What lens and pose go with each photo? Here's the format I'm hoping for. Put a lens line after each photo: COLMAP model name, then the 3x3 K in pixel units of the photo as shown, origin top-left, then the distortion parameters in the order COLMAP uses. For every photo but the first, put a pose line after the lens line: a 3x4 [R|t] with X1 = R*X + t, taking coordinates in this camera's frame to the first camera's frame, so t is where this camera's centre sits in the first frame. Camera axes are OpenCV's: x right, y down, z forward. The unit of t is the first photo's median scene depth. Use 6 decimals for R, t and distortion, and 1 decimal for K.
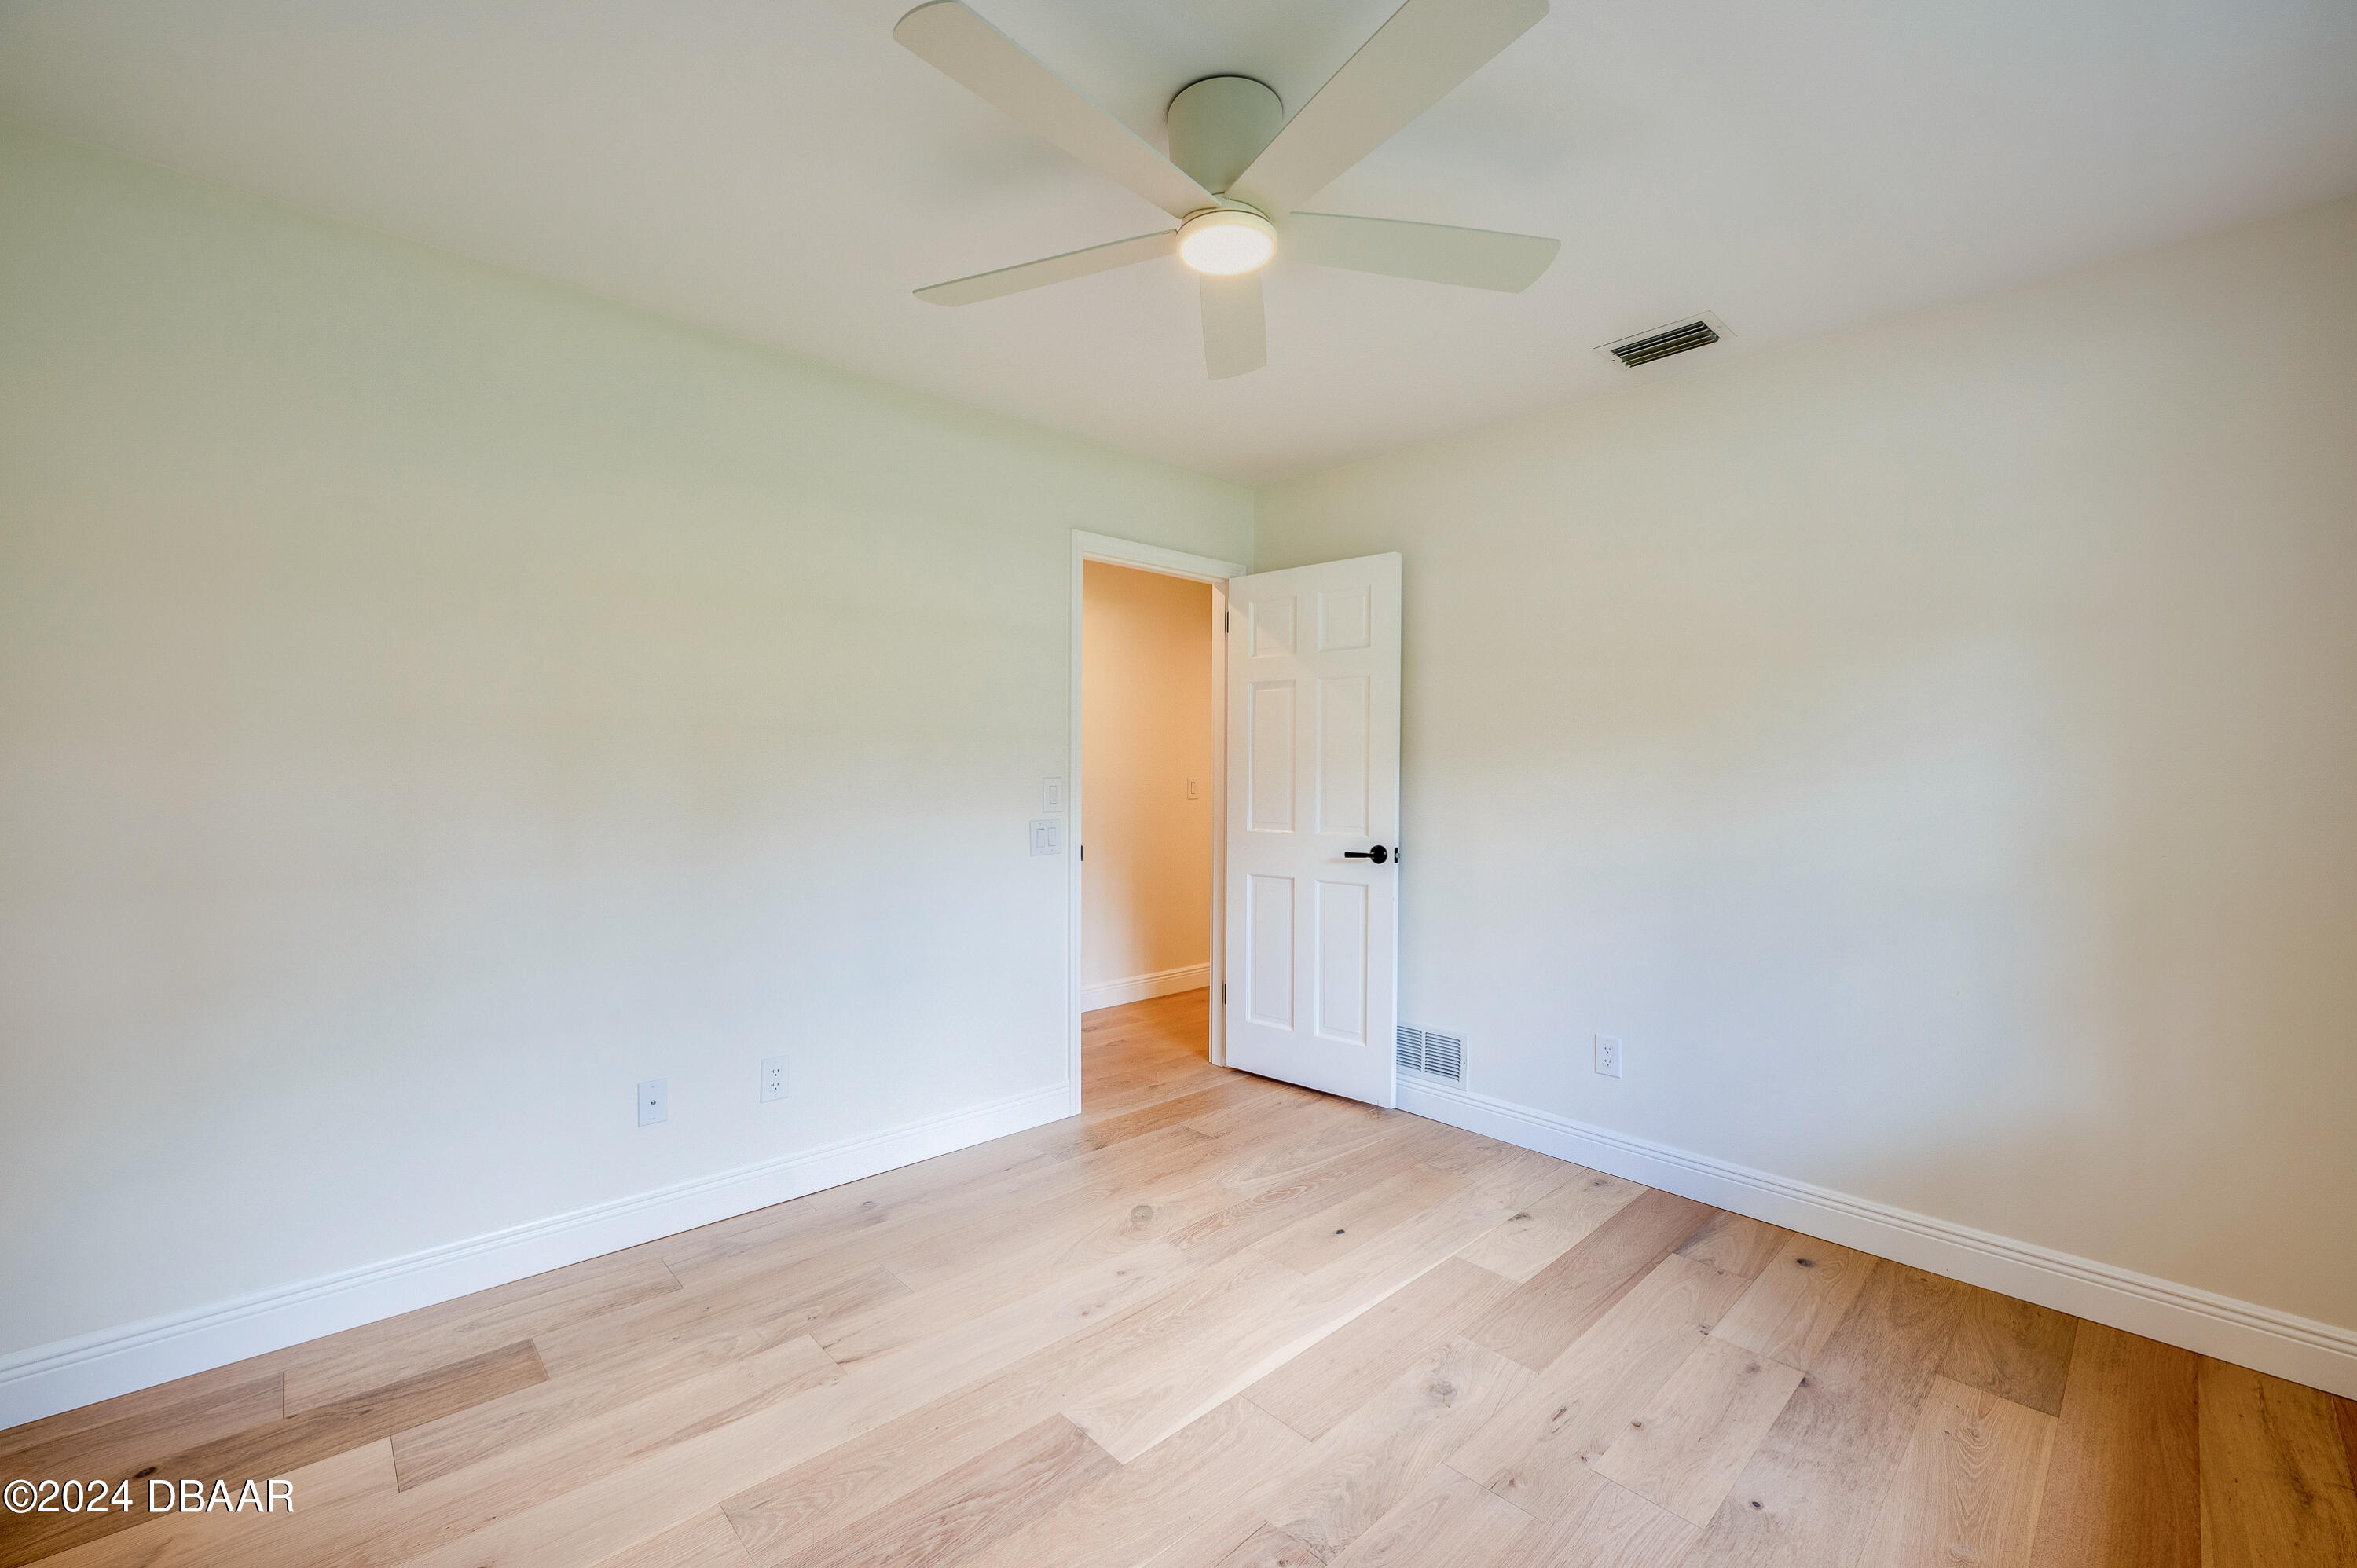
lens RADIAL K [[957.5, 0, 1178.5], [0, 957.5, 784.0], [0, 0, 1]] dist [-0.013891, -0.000036]
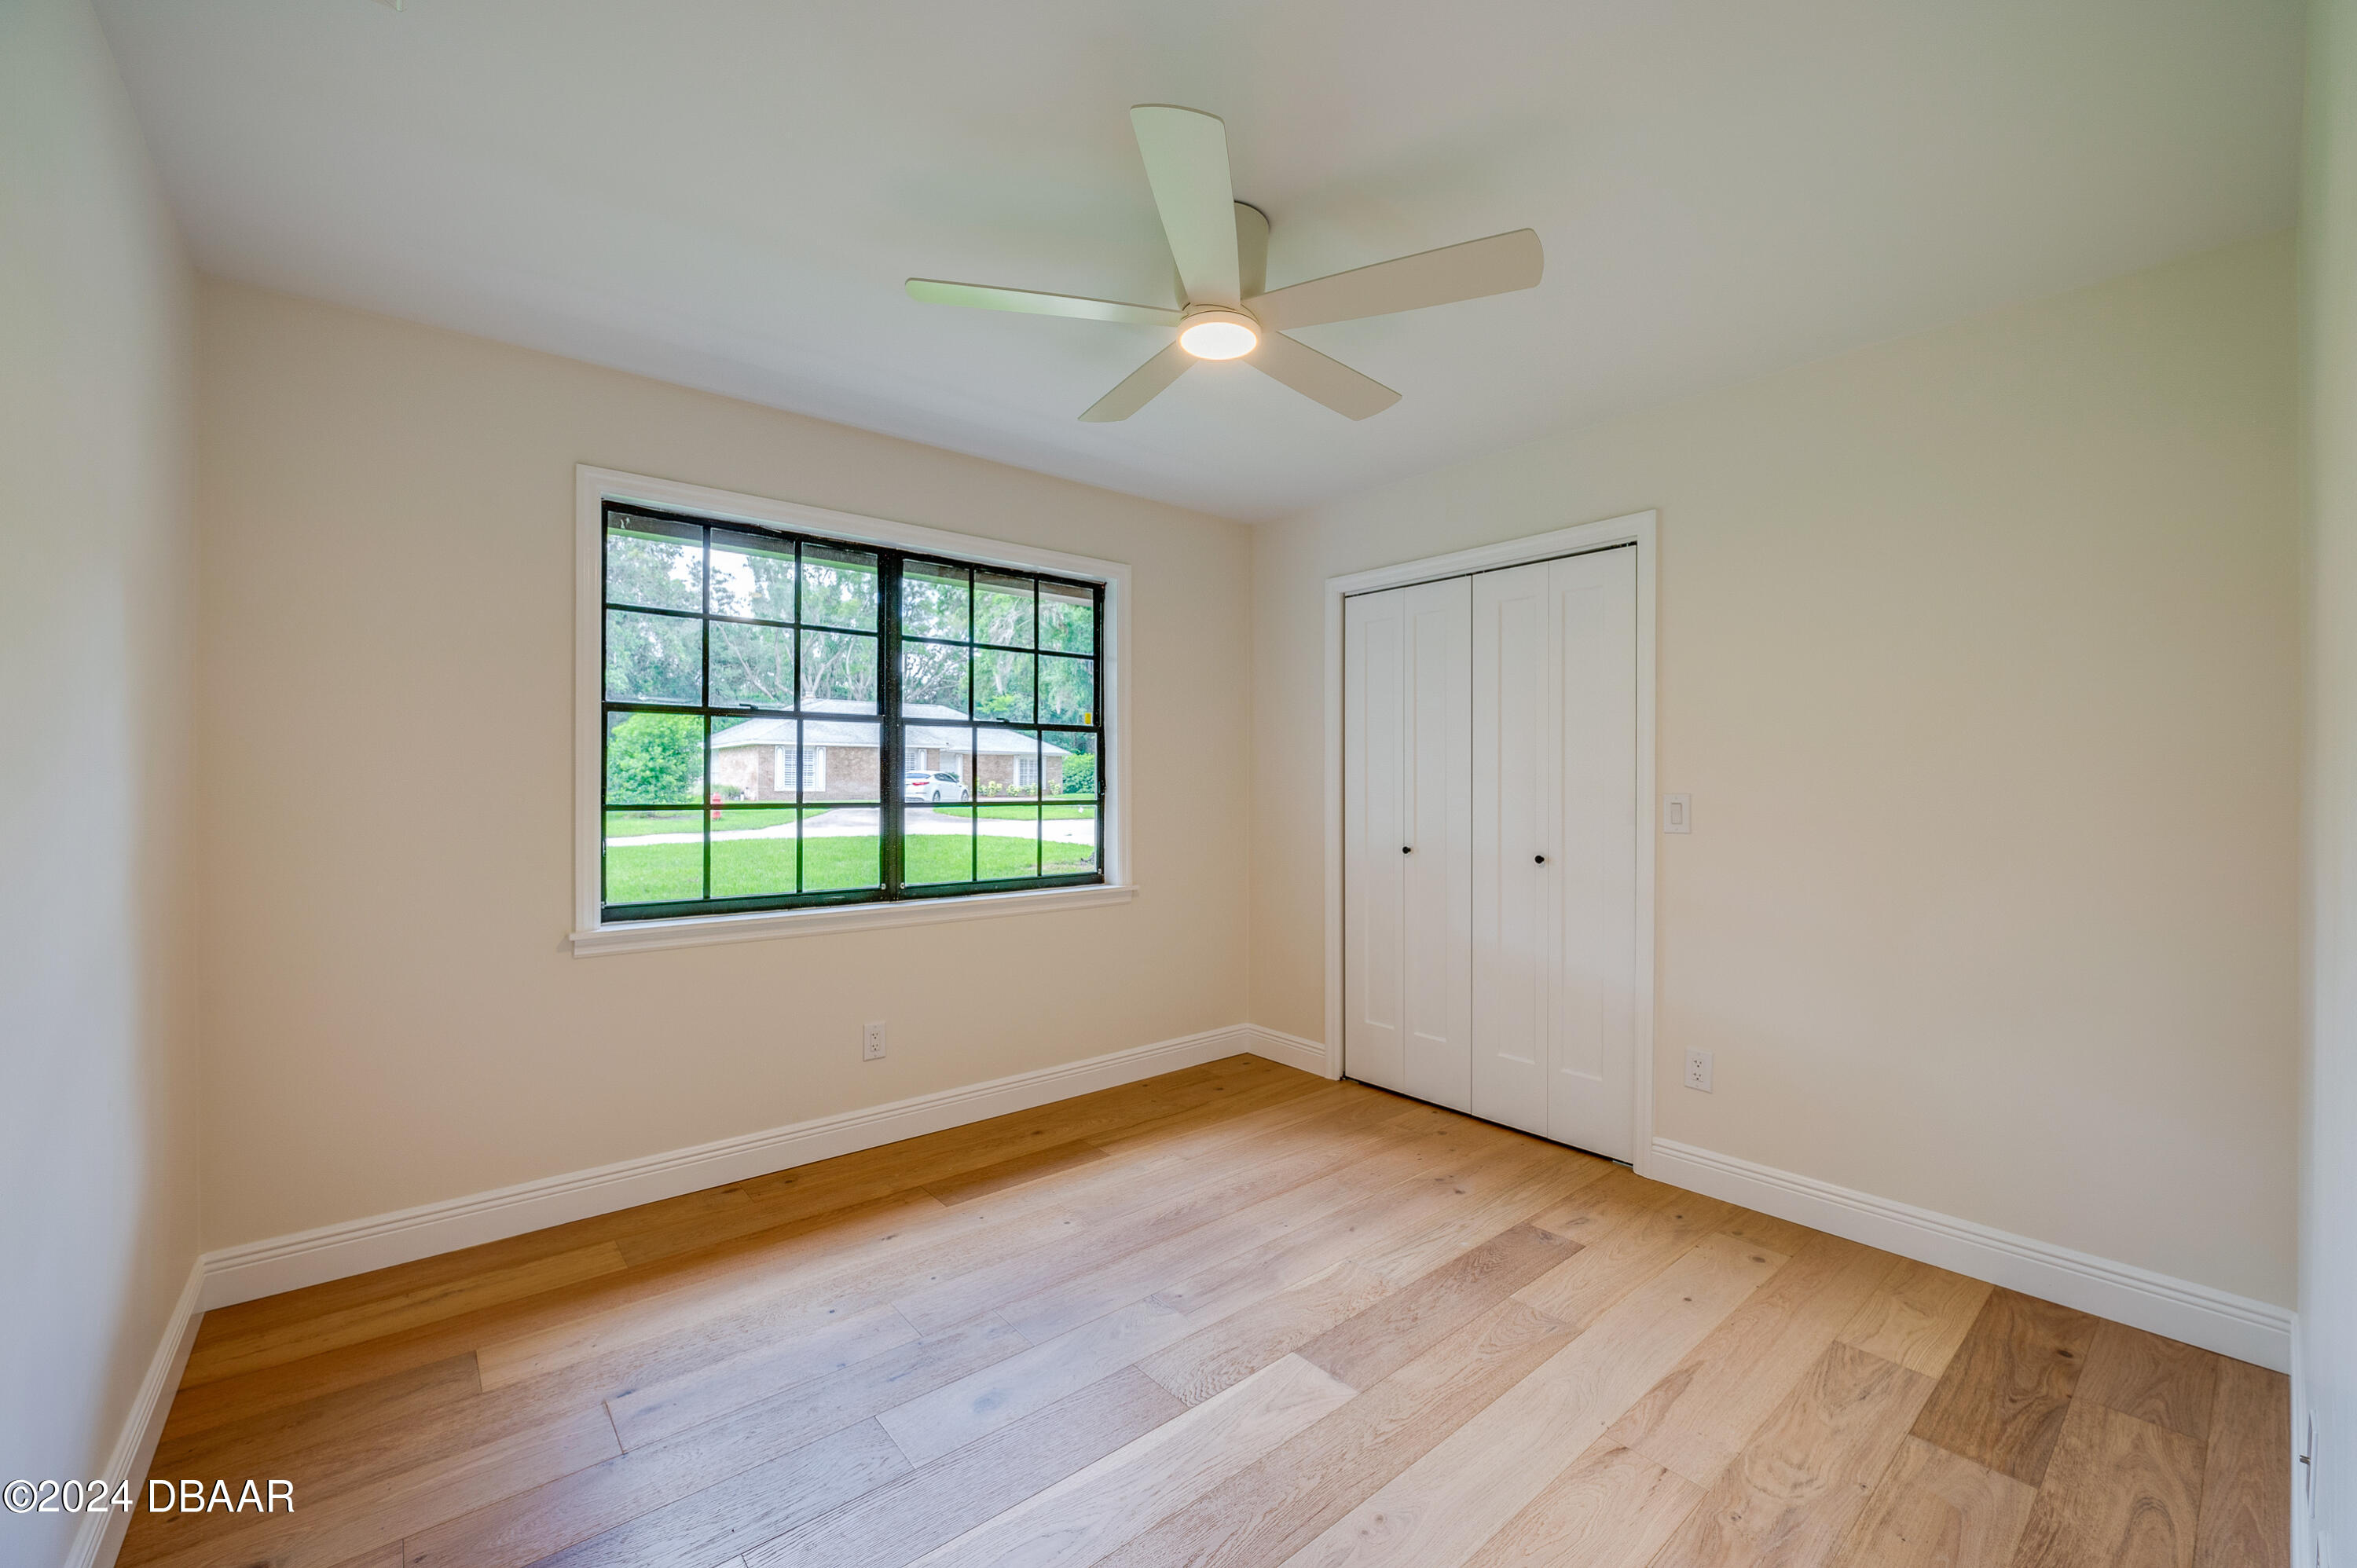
lens RADIAL K [[957.5, 0, 1178.5], [0, 957.5, 784.0], [0, 0, 1]] dist [-0.013891, -0.000036]
pose [[-0.998171, -0.009586, 0.059690, 0.020687], [-0.009674, 0.999952, -0.001196, -0.018993], [-0.059676, -0.001772, -0.998216, 2.072301]]
